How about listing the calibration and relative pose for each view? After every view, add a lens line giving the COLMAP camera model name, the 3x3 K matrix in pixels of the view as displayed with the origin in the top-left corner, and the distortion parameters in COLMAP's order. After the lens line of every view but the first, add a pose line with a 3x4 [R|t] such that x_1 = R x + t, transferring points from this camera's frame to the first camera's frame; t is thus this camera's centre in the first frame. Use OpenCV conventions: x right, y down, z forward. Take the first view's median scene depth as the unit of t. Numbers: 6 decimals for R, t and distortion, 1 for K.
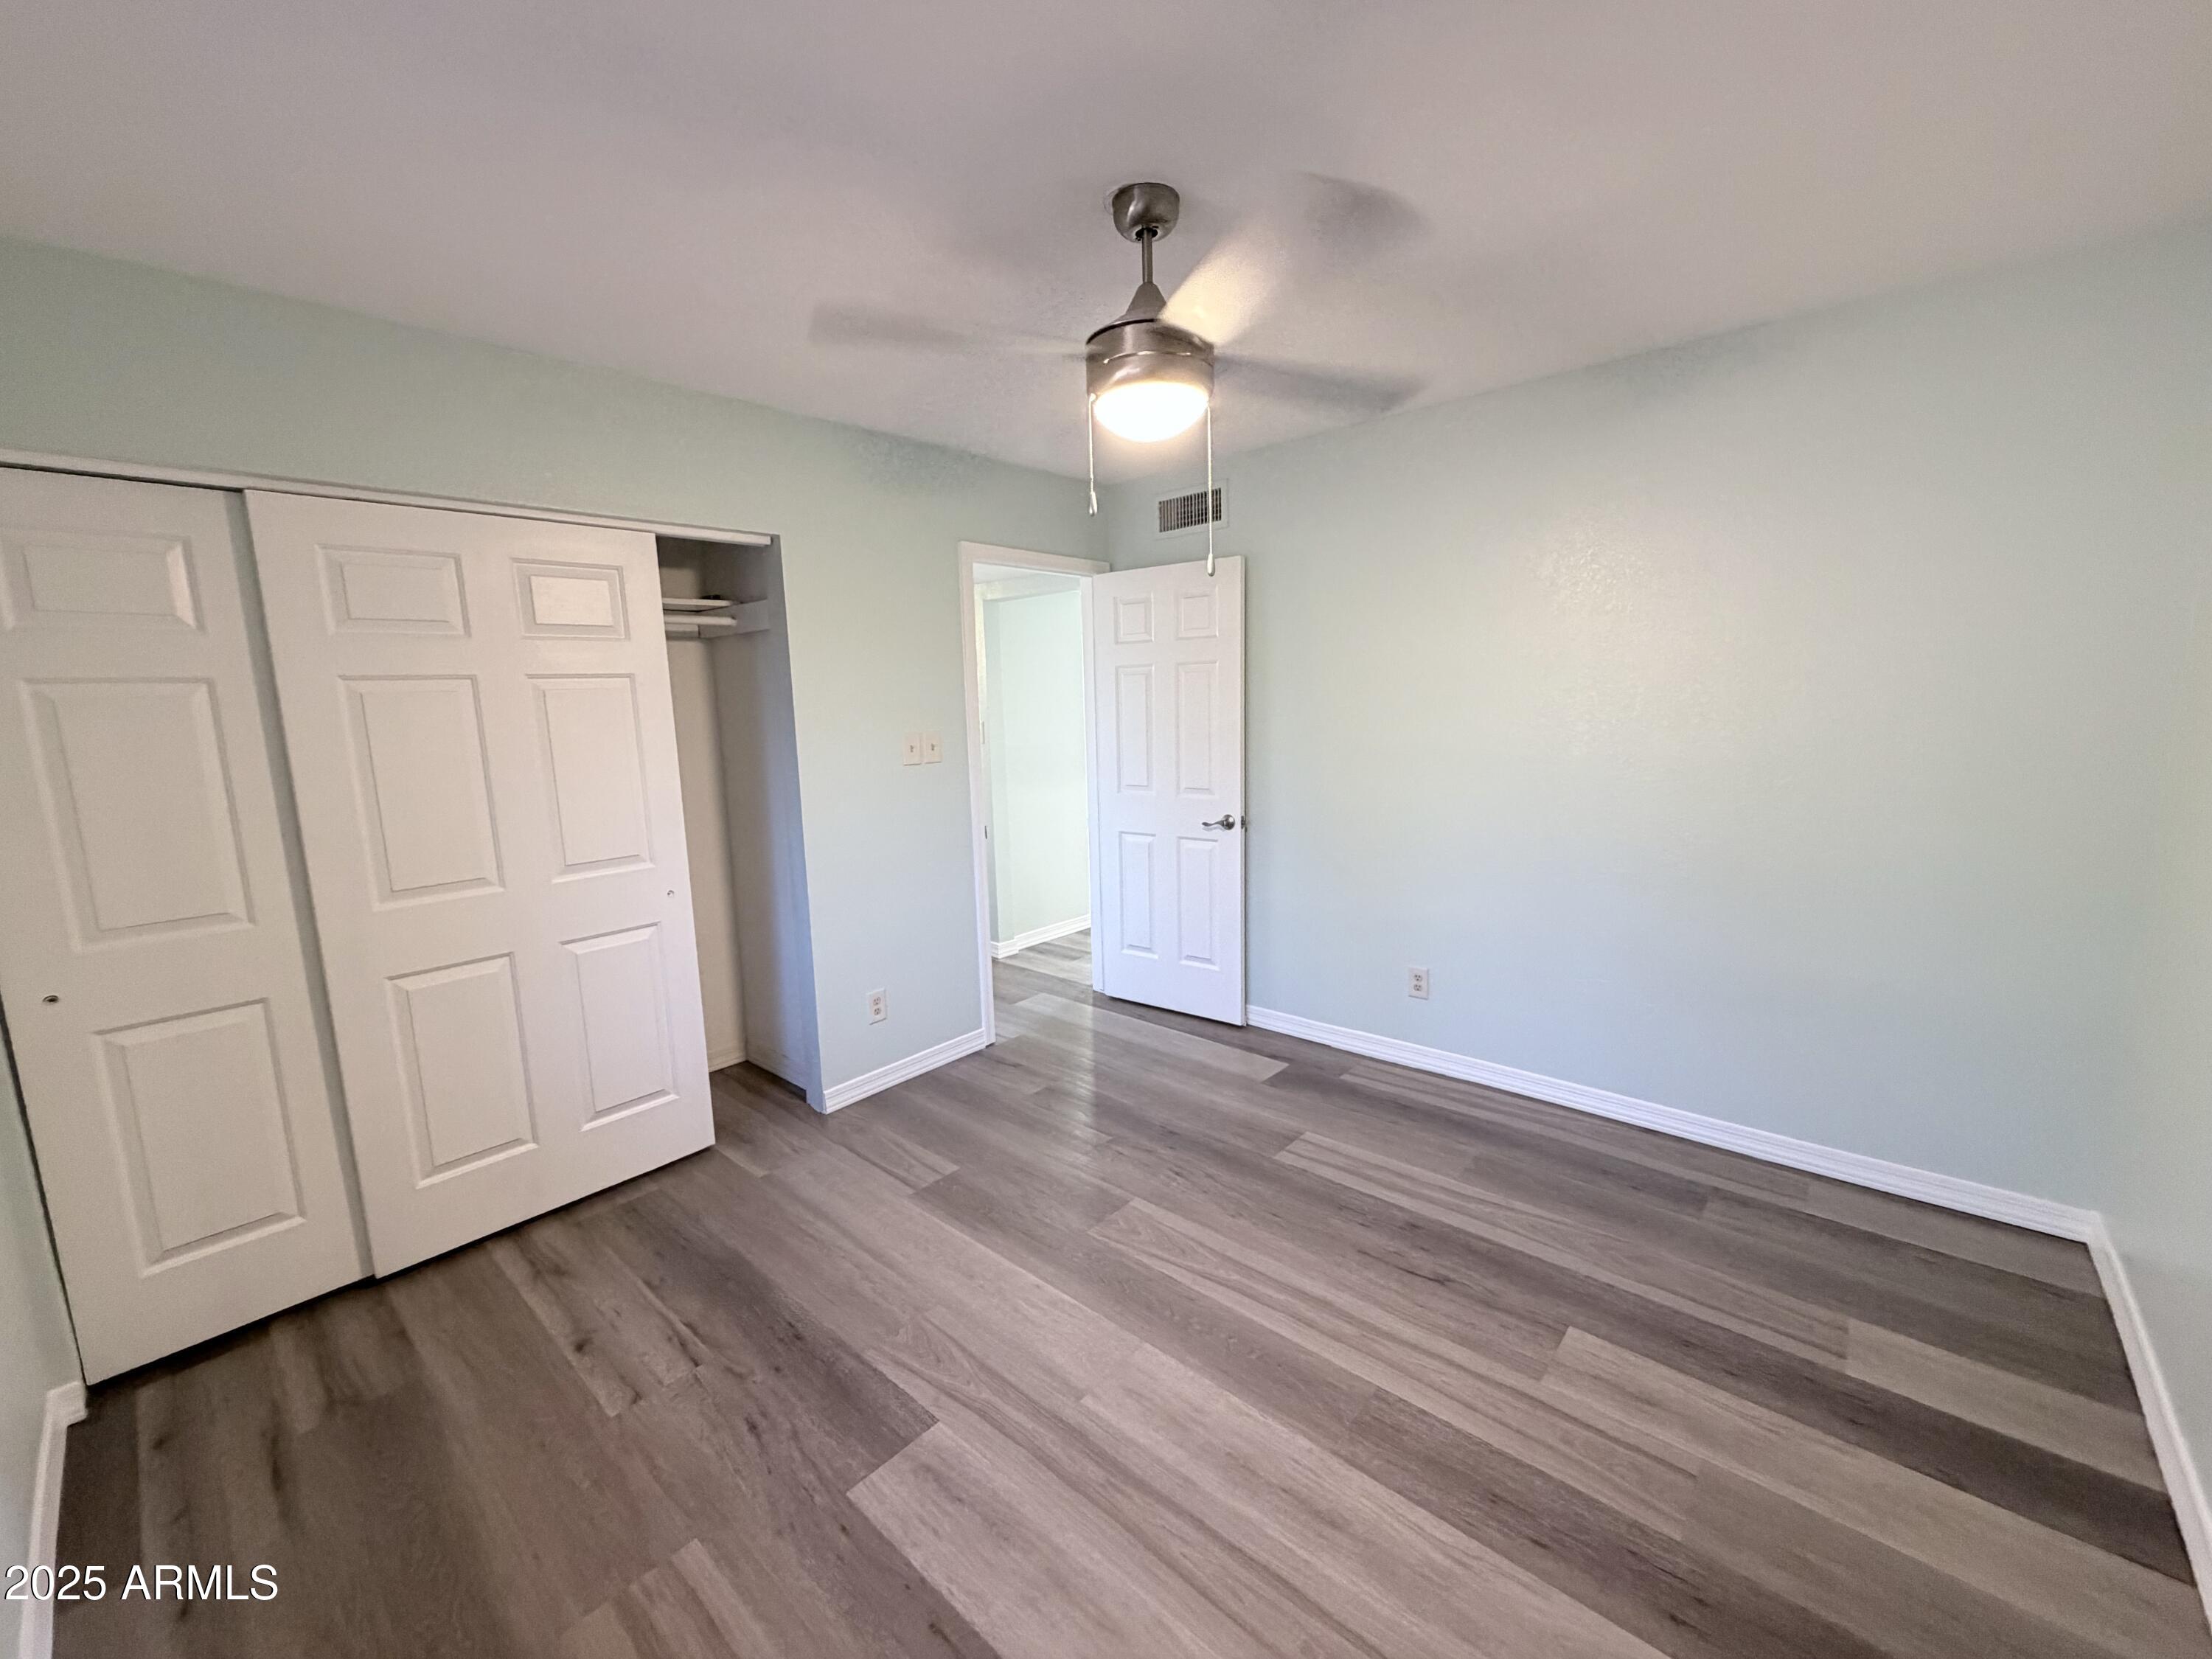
lens RADIAL K [[880.9, 0, 1102.6], [0, 880.9, 826.1], [0, 0, 1]] dist [-0.000121, 0.000142]
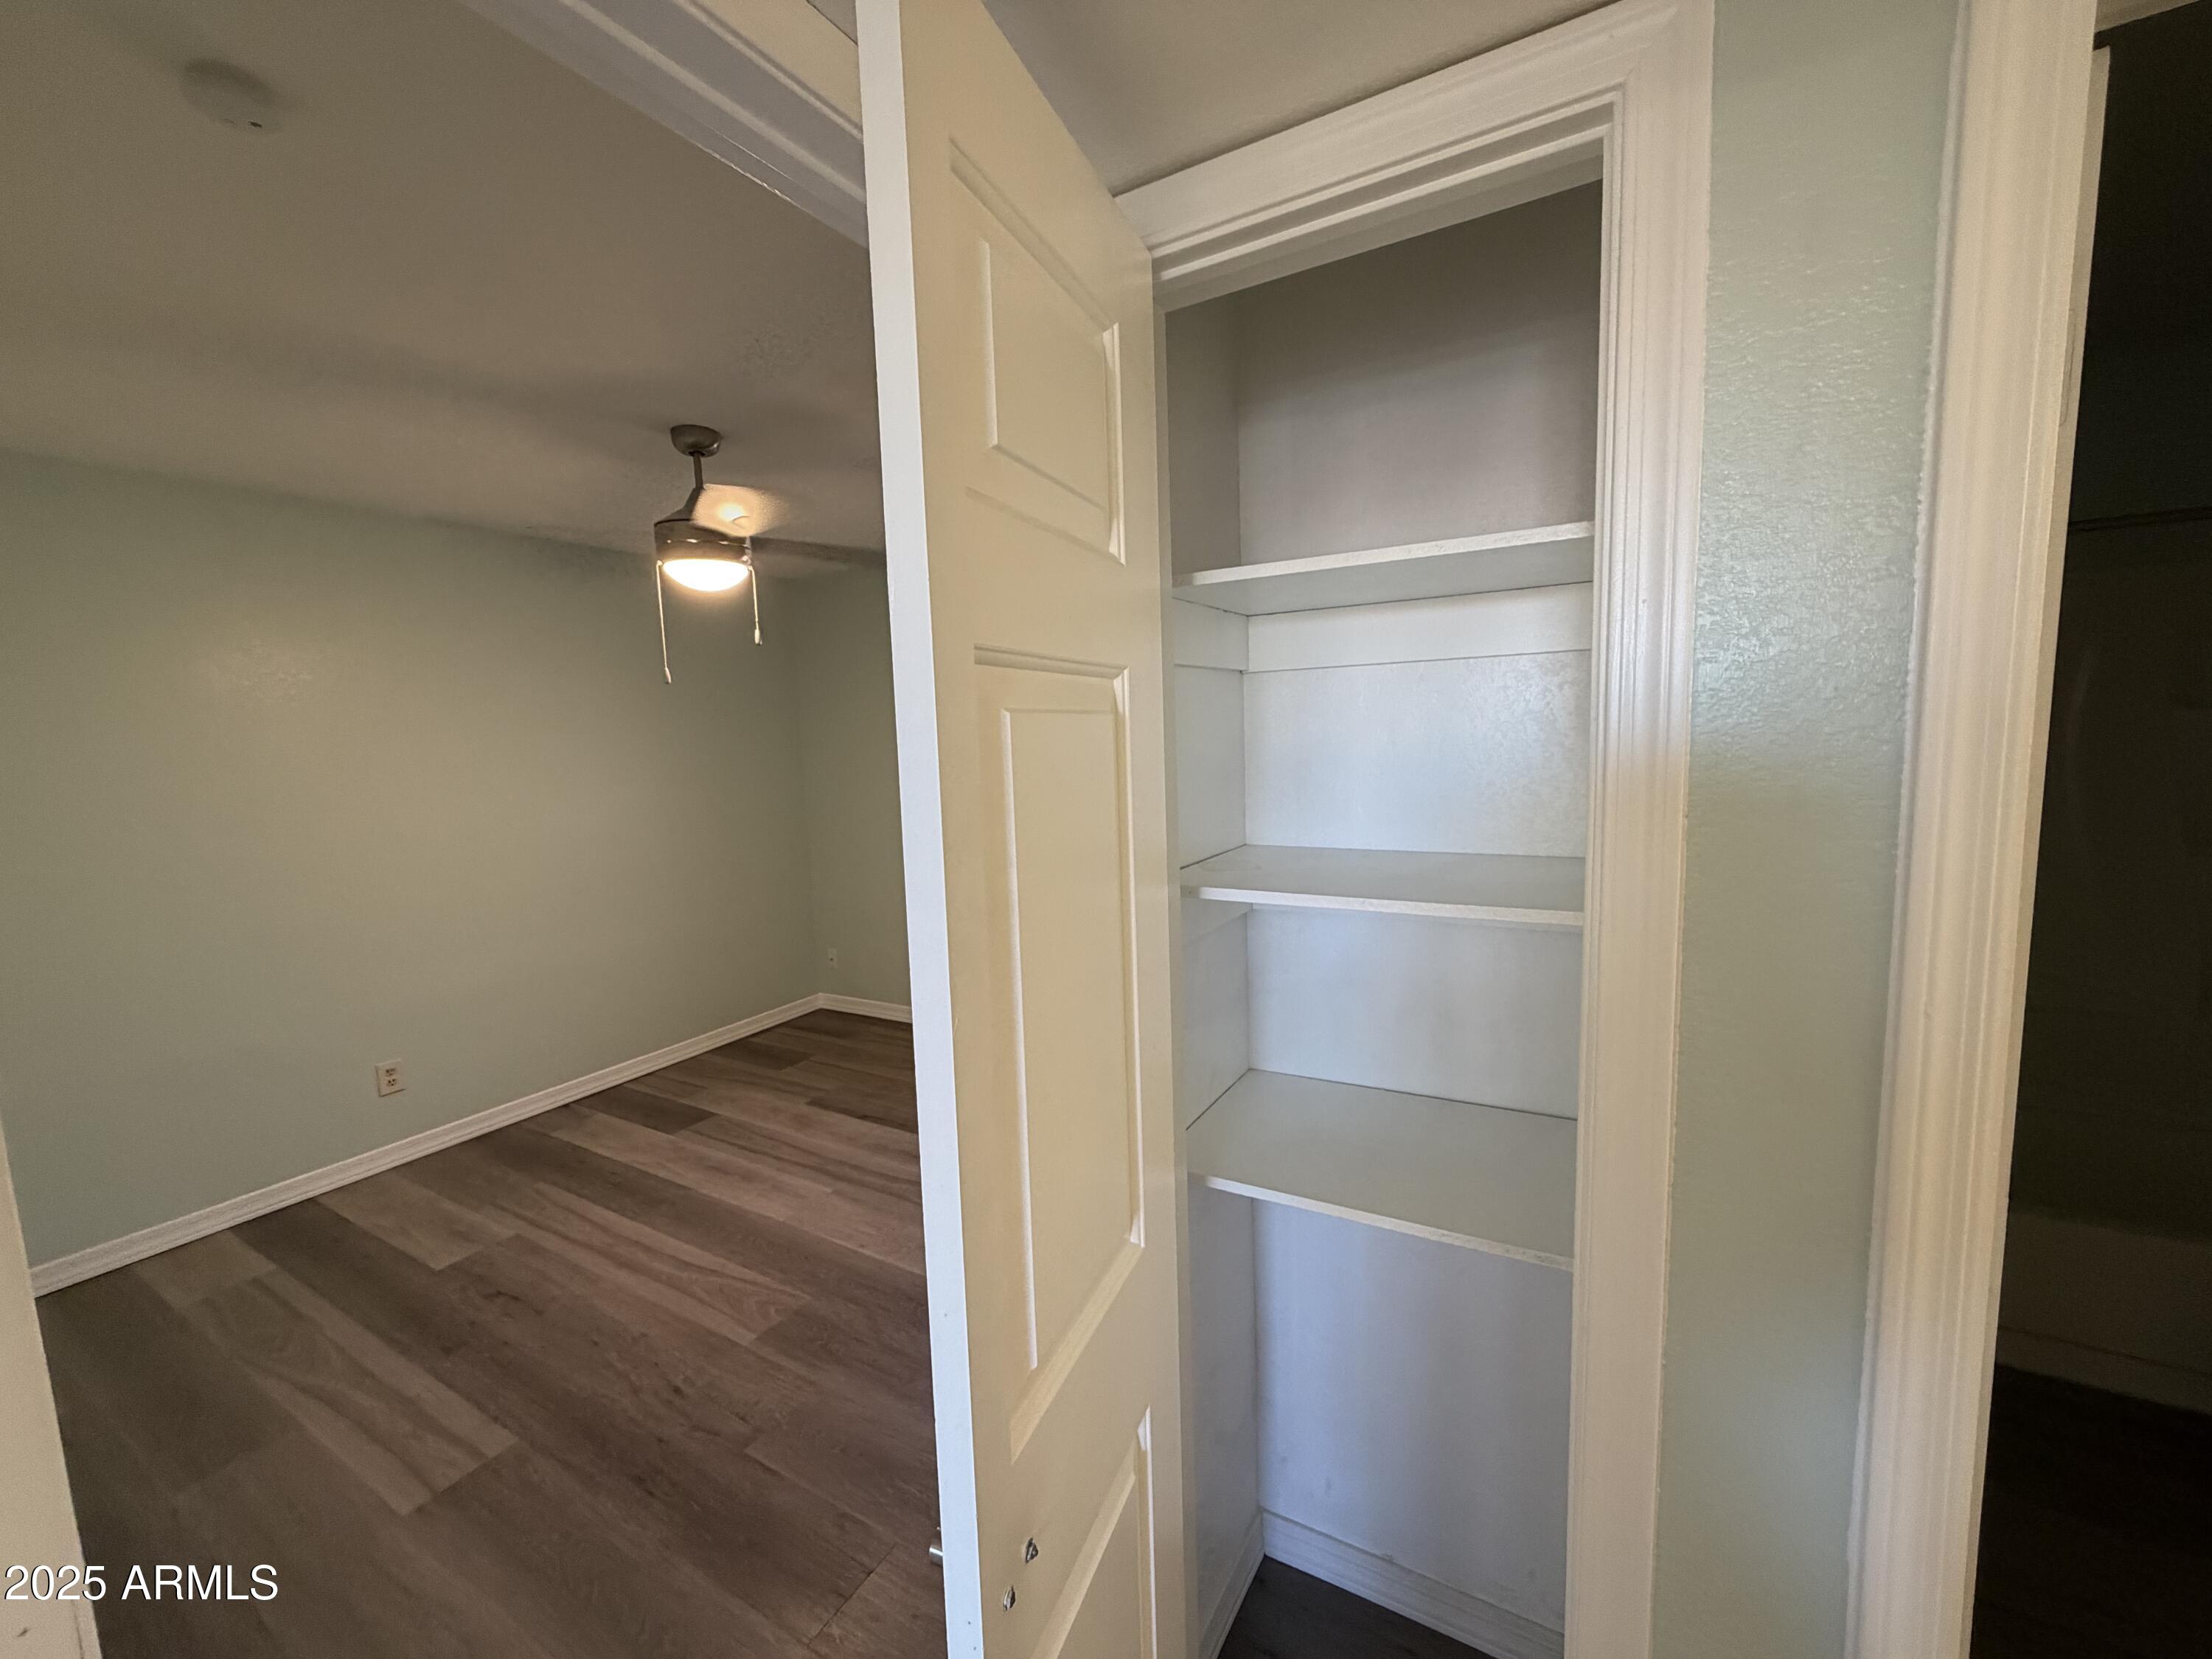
lens RADIAL K [[880.9, 0, 1102.6], [0, 880.9, 826.1], [0, 0, 1]] dist [-0.000121, 0.000142]
pose [[-0.978604, 0.083559, -0.188024, -0.235952], [0.032182, 0.964738, 0.261238, -0.366552], [0.203222, 0.249597, -0.946785, 2.241576]]
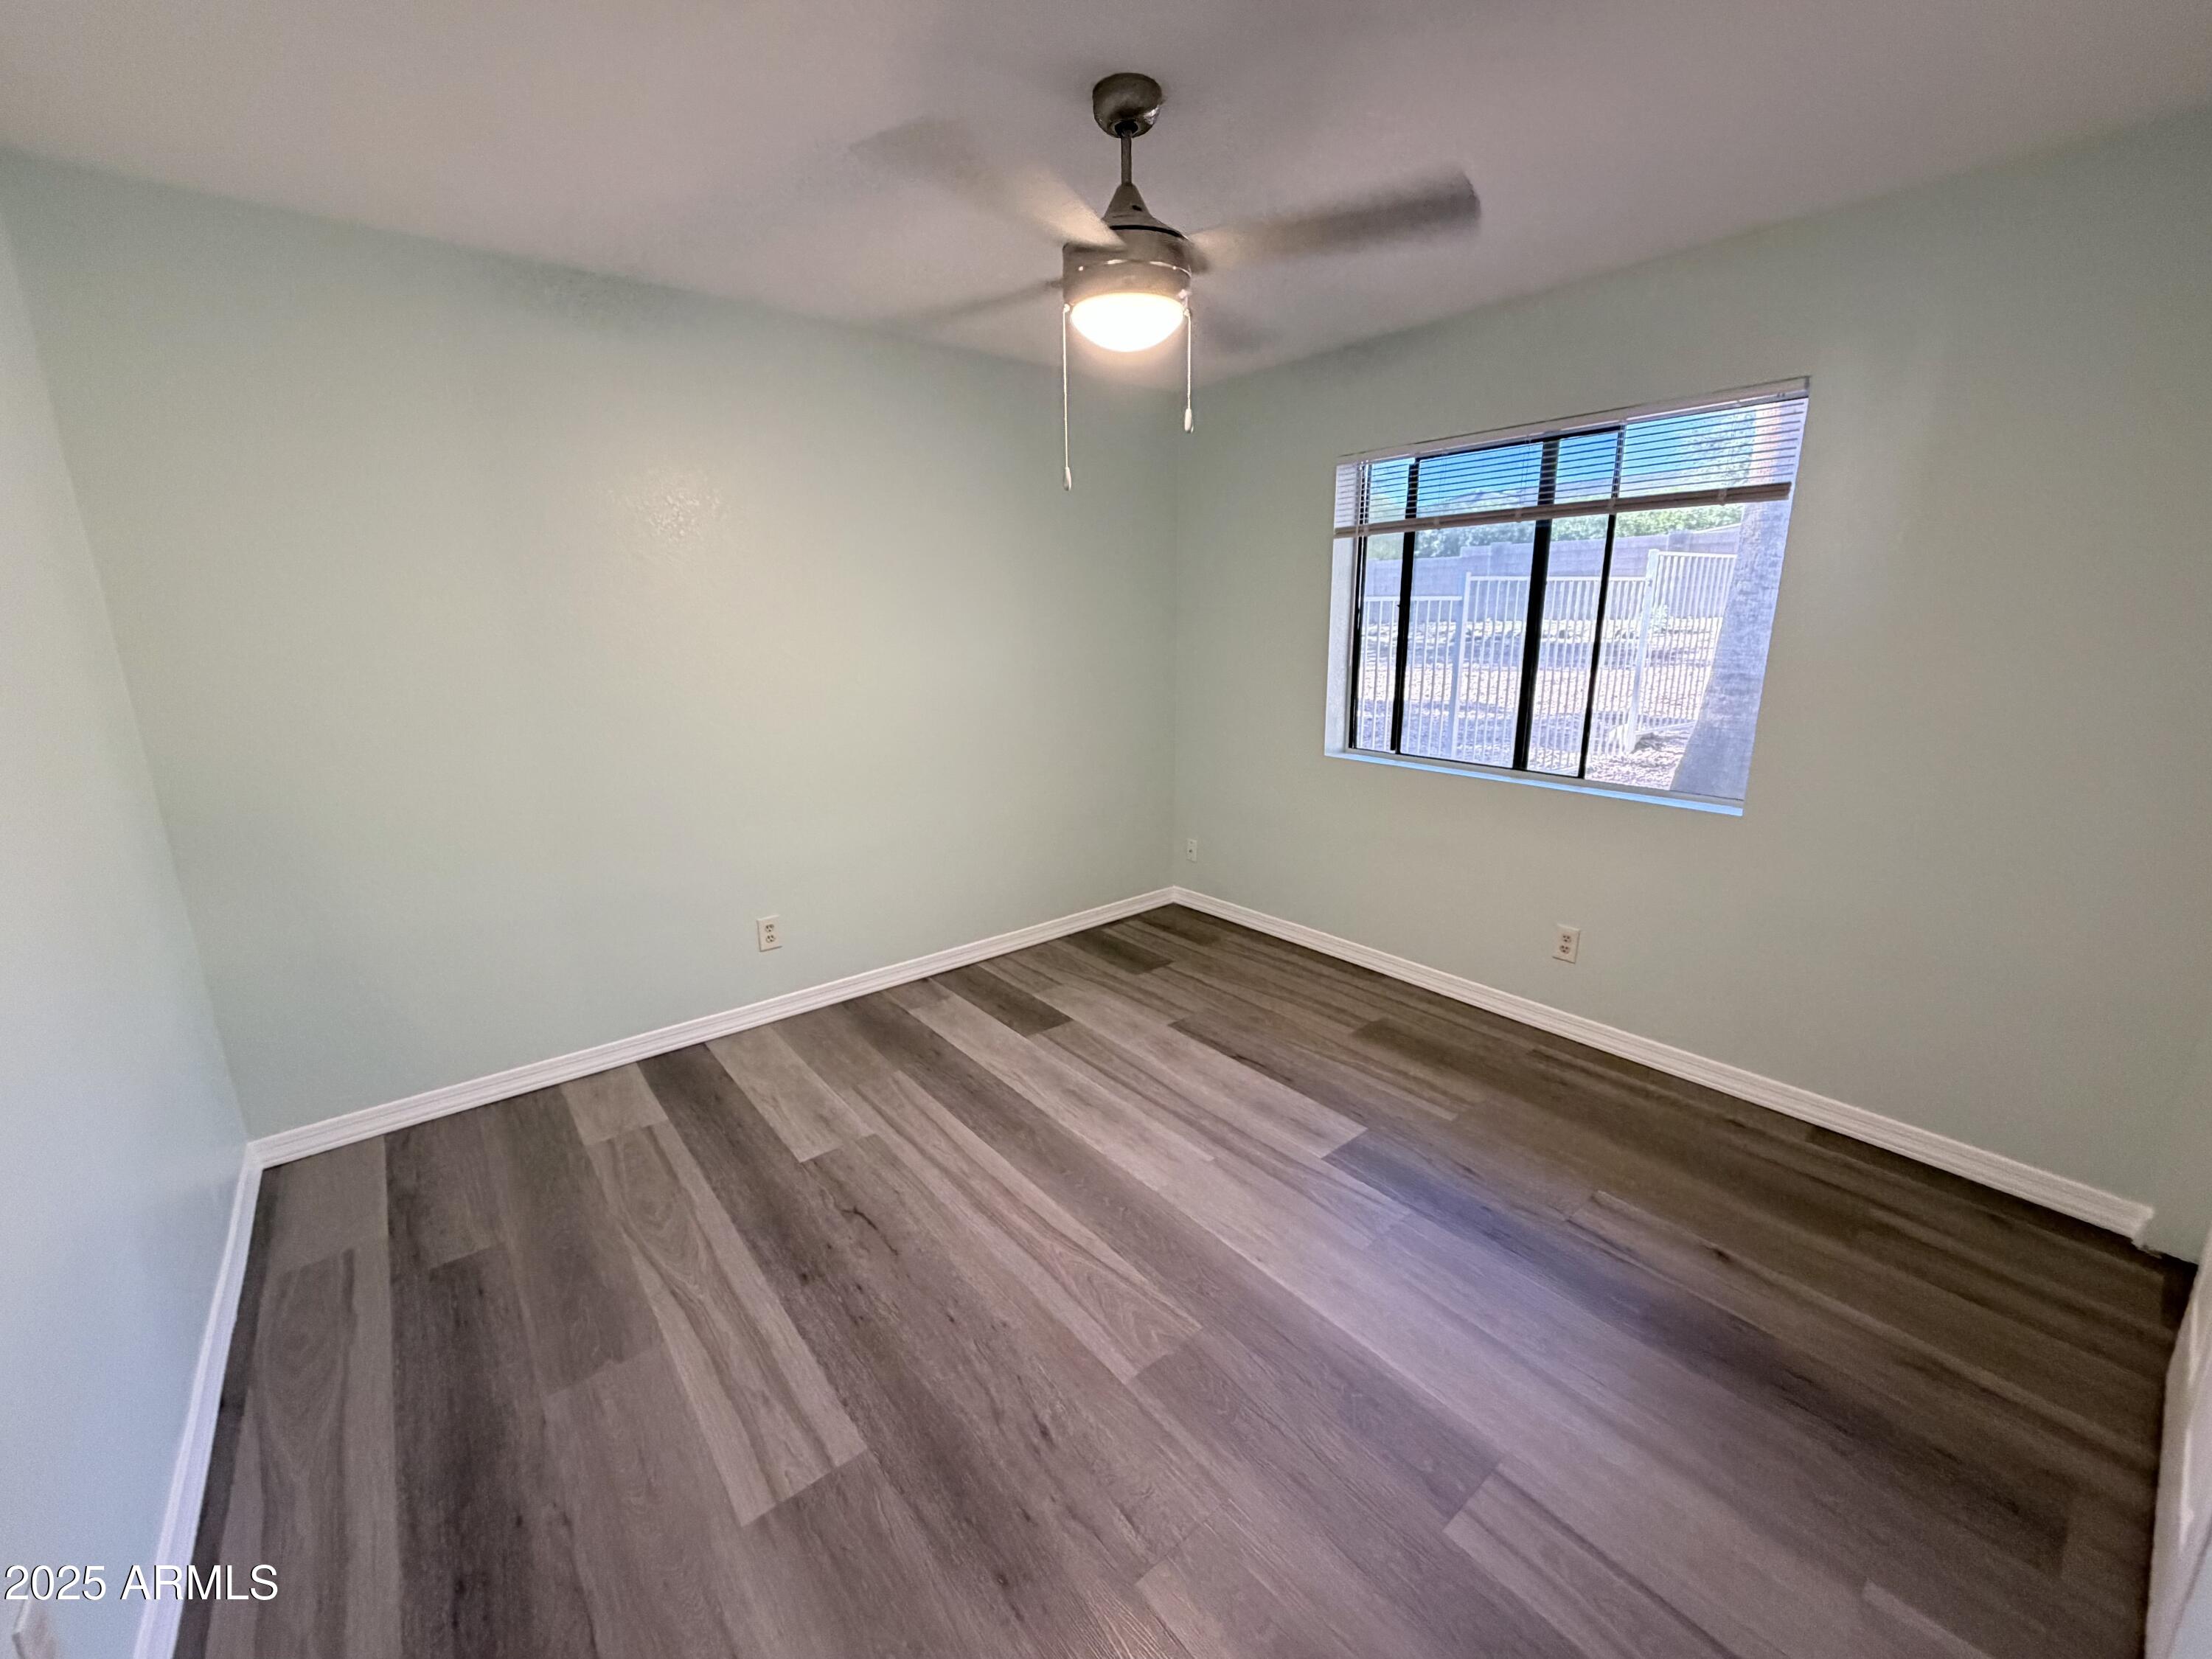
lens RADIAL K [[880.9, 0, 1102.6], [0, 880.9, 826.1], [0, 0, 1]] dist [-0.000121, 0.000142]
pose [[-0.986584, 0.000710, 0.163250, -0.068422], [0.063320, 0.923370, 0.378652, -0.277287], [-0.150472, 0.383910, -0.911028, 1.834268]]
